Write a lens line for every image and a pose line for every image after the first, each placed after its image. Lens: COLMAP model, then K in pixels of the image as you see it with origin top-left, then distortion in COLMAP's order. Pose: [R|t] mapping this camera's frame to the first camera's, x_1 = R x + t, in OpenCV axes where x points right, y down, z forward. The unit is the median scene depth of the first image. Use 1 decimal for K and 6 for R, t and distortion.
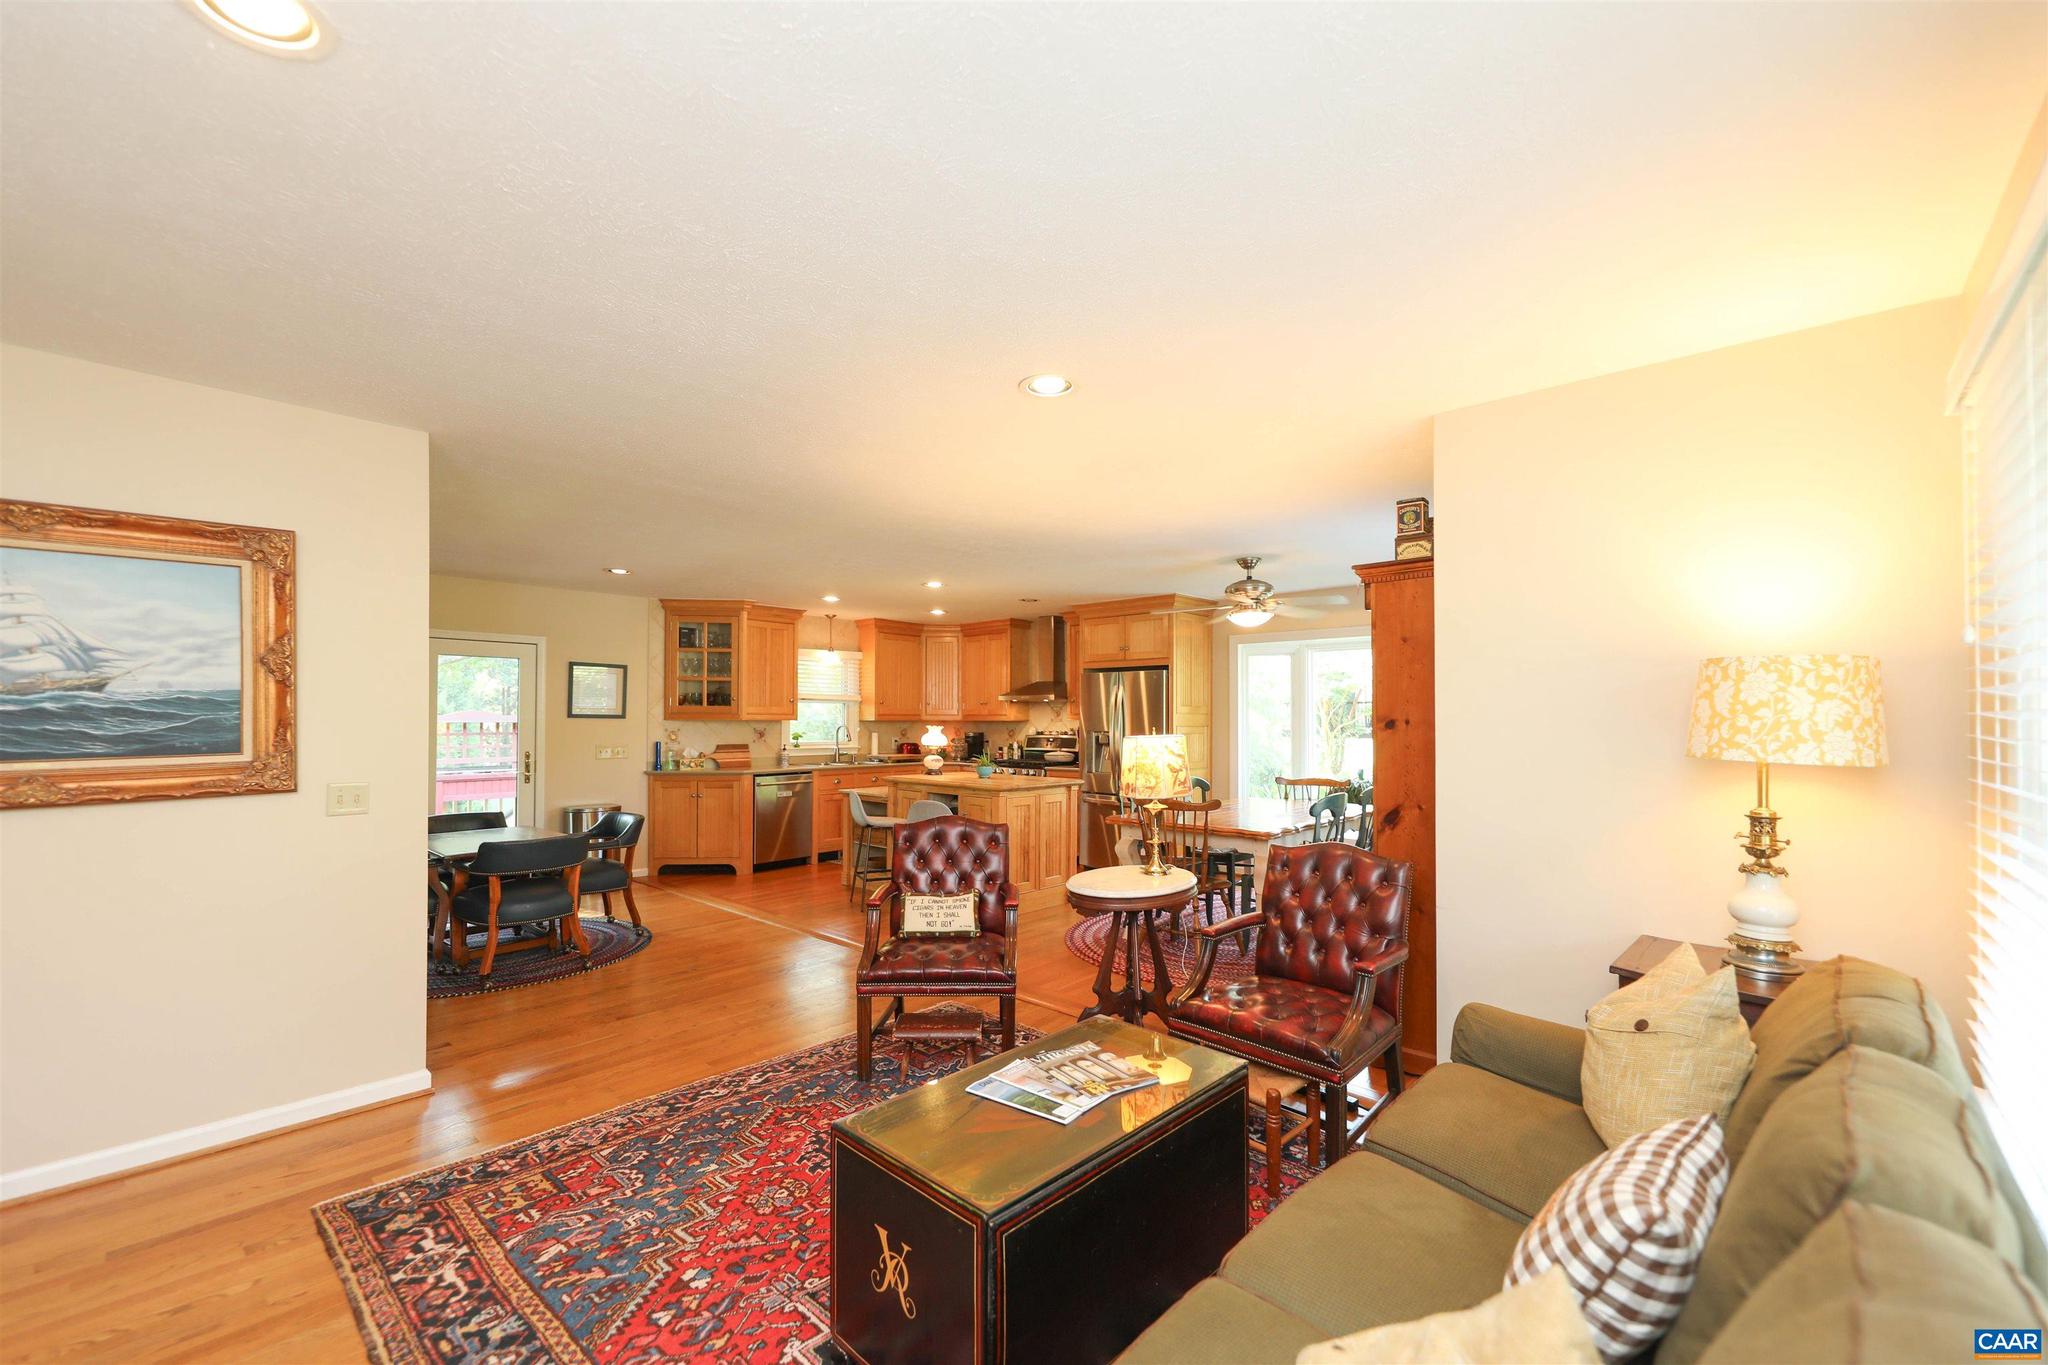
lens RADIAL K [[859.0, 0, 1018.9], [0, 859.0, 706.6], [0, 0, 1]] dist [-0.001174, -0.000215]
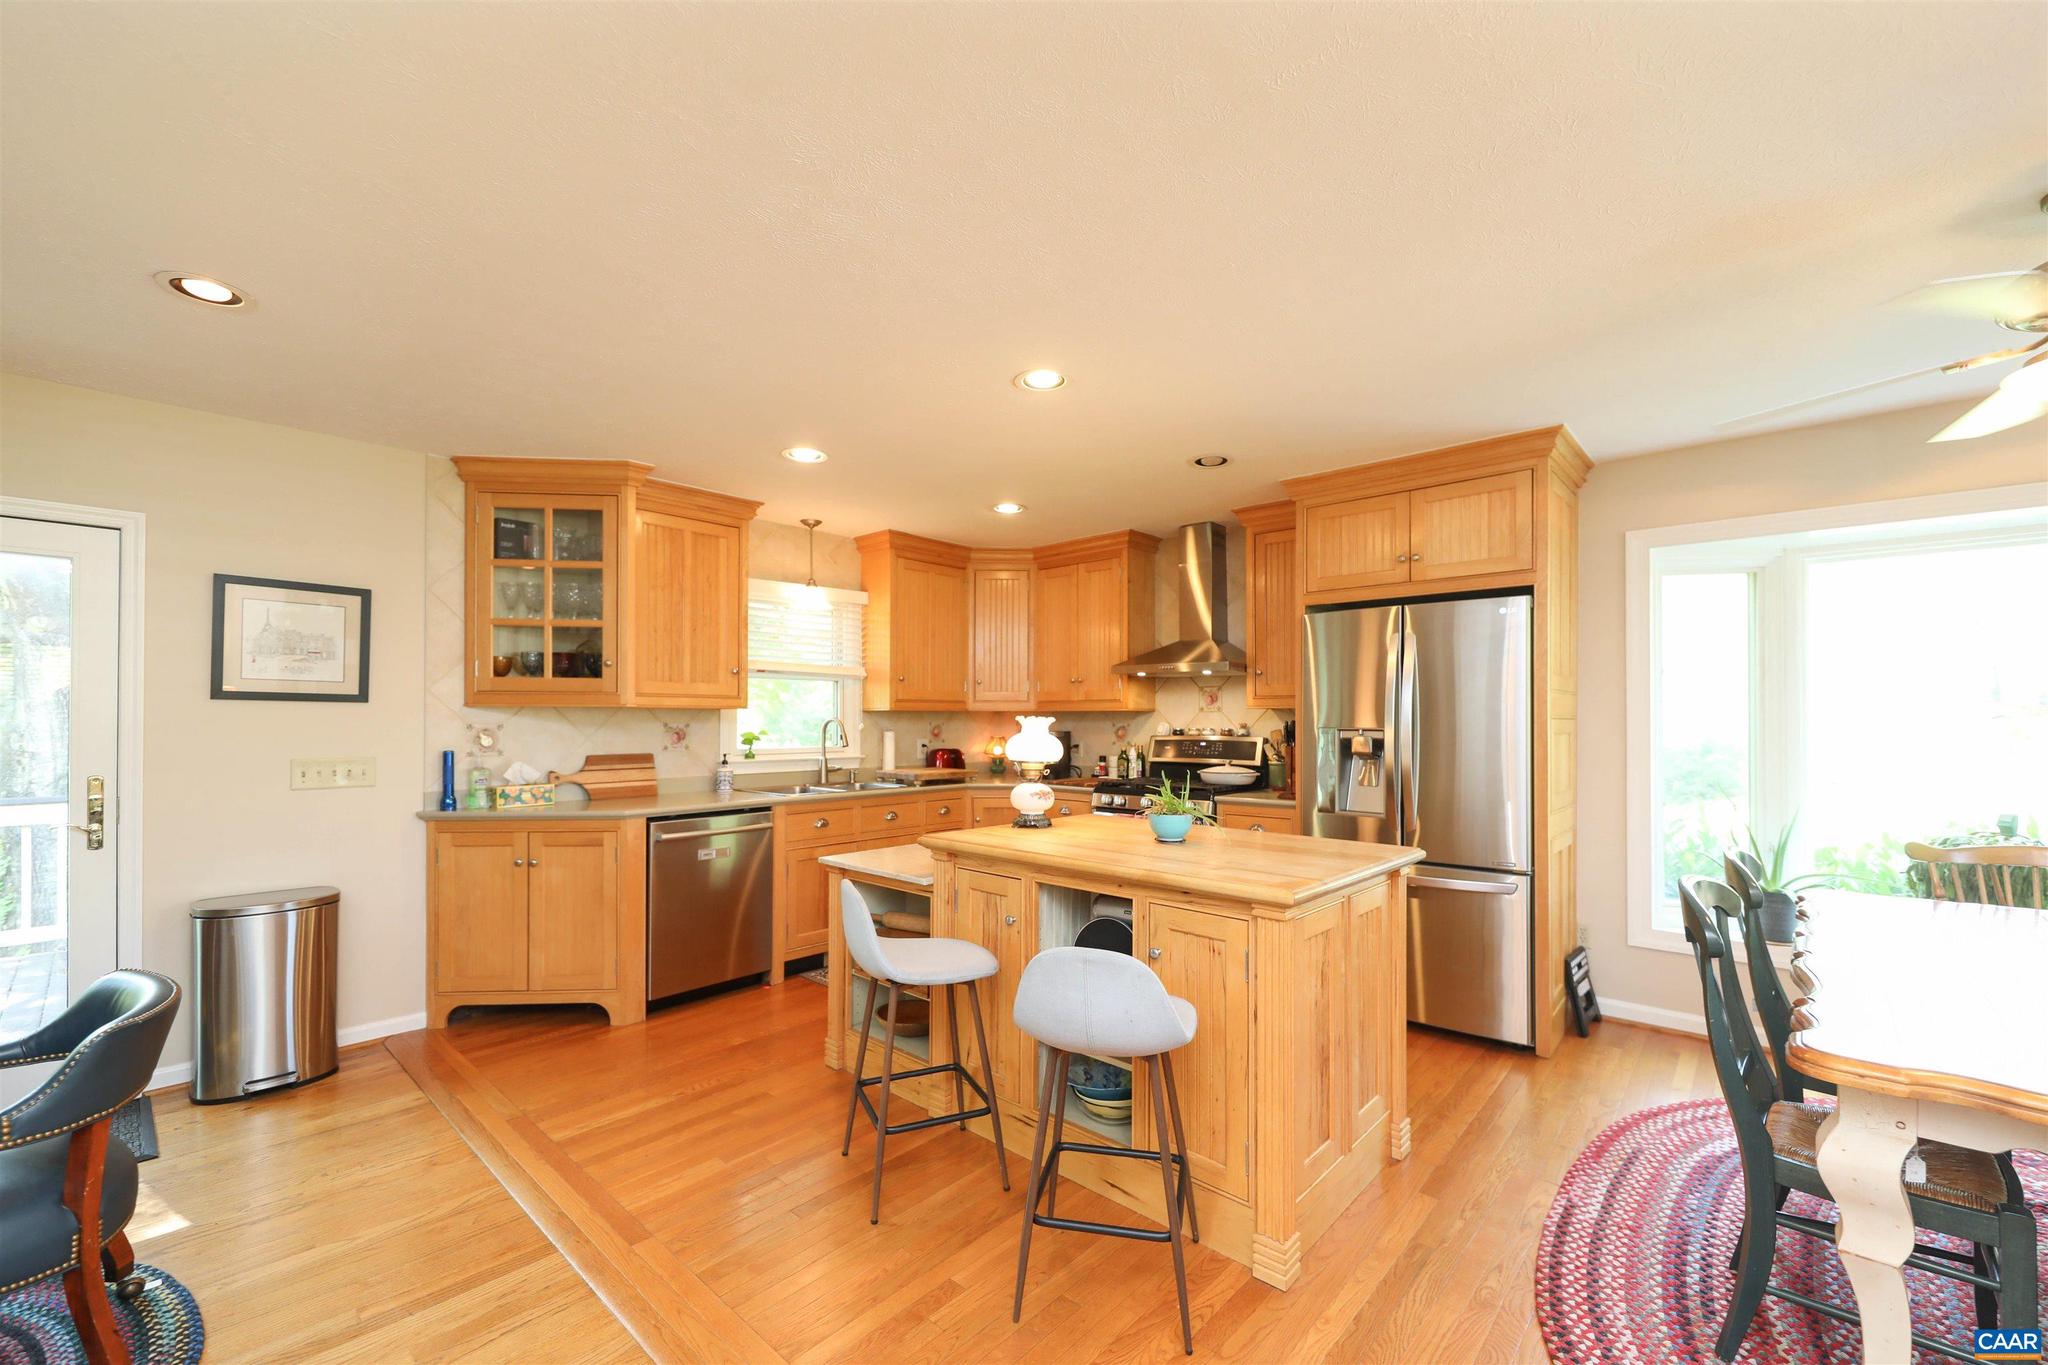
lens RADIAL K [[832.0, 0, 1030.0], [0, 832.0, 706.9], [0, 0, 1]] dist [0.002219, 0.000067]
pose [[0.999839, -0.000362, 0.017962, -0.091781], [0.000354, 1.000000, 0.000464, 0.014578], [-0.017962, -0.000458, 0.999839, 0.483489]]
